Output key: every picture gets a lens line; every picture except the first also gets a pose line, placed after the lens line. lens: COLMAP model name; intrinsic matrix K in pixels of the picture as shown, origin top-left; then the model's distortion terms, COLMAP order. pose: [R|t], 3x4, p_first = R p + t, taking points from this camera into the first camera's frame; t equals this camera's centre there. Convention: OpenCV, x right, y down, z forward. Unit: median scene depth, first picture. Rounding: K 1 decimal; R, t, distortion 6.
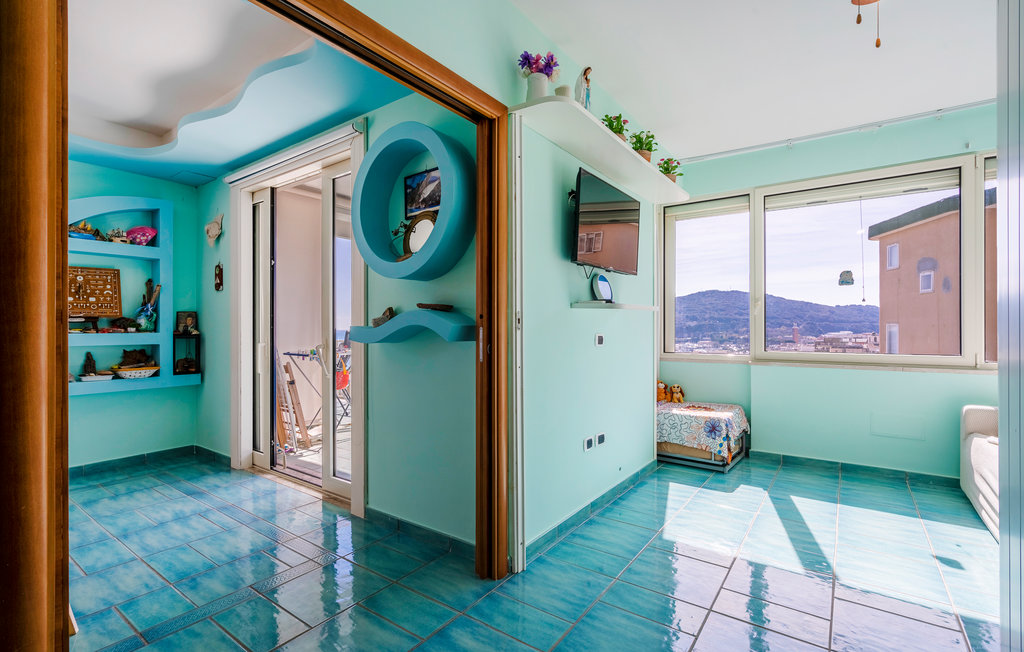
lens RADIAL K [[473.8, 0, 511.0], [0, 473.8, 329.9], [0, 0, 1]] dist [-0.001749, 0.000503]
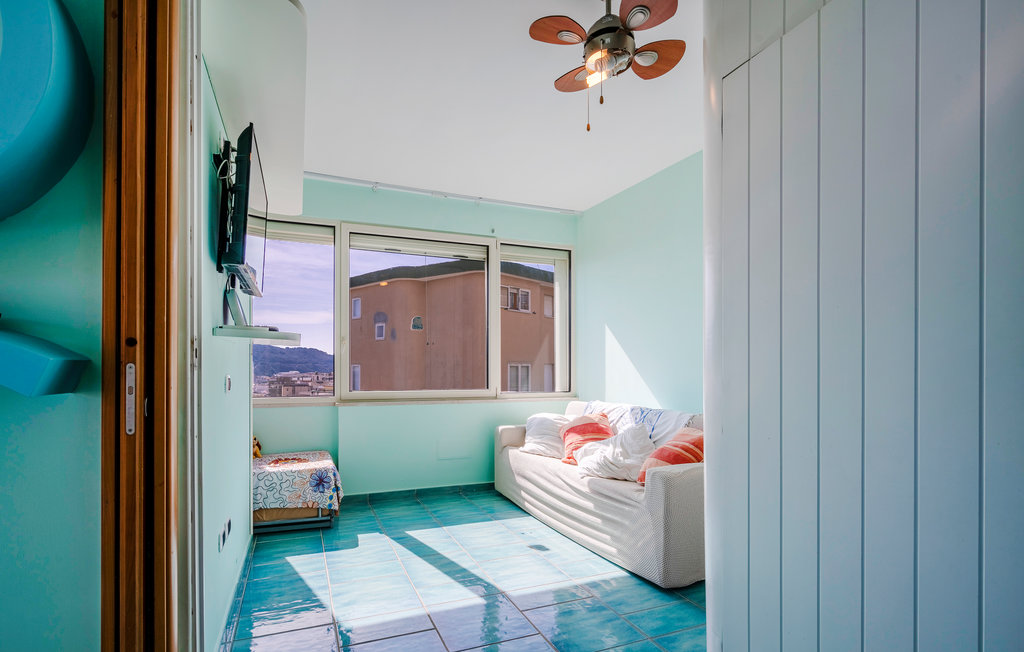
lens RADIAL K [[483.8, 0, 490.2], [0, 483.8, 366.9], [0, 0, 1]] dist [-0.003677, -0.000245]
pose [[0.536946, 0.003723, 0.843609, -0.171374], [0.001443, 0.999985, -0.005332, 0.000658], [-0.843616, 0.004080, 0.536932, 0.253798]]
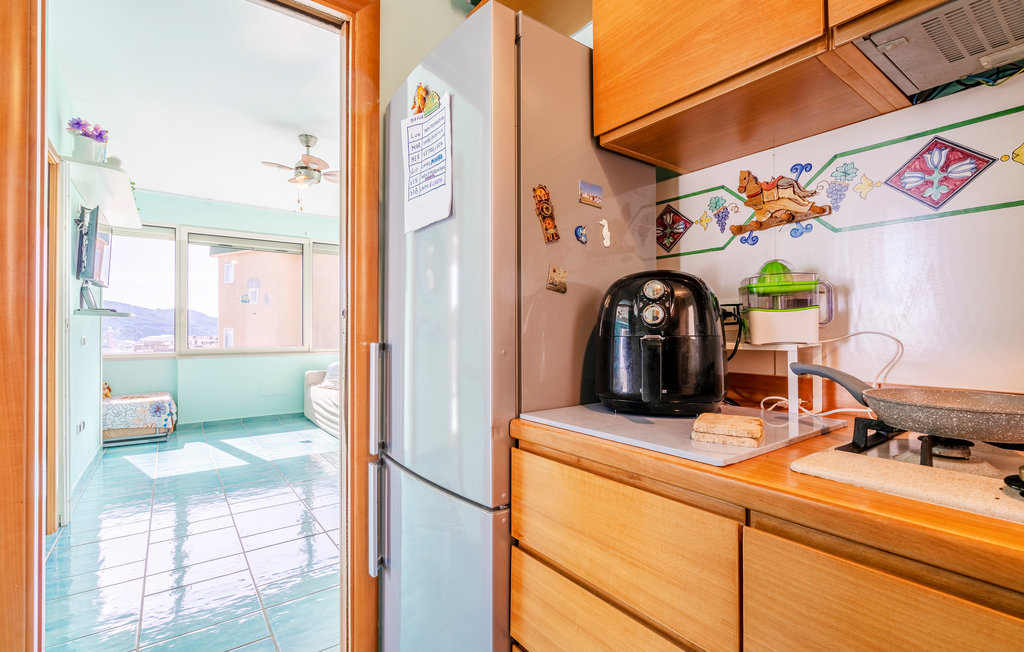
lens RADIAL K [[466.4, 0, 504.7], [0, 466.4, 324.7], [0, 0, 1]] dist [0.002130, 0.000701]
pose [[0.321282, 0.011799, 0.946910, -0.489840], [0.005424, 0.999883, -0.014299, 0.002750], [-0.946968, 0.009730, 0.321181, -0.311668]]
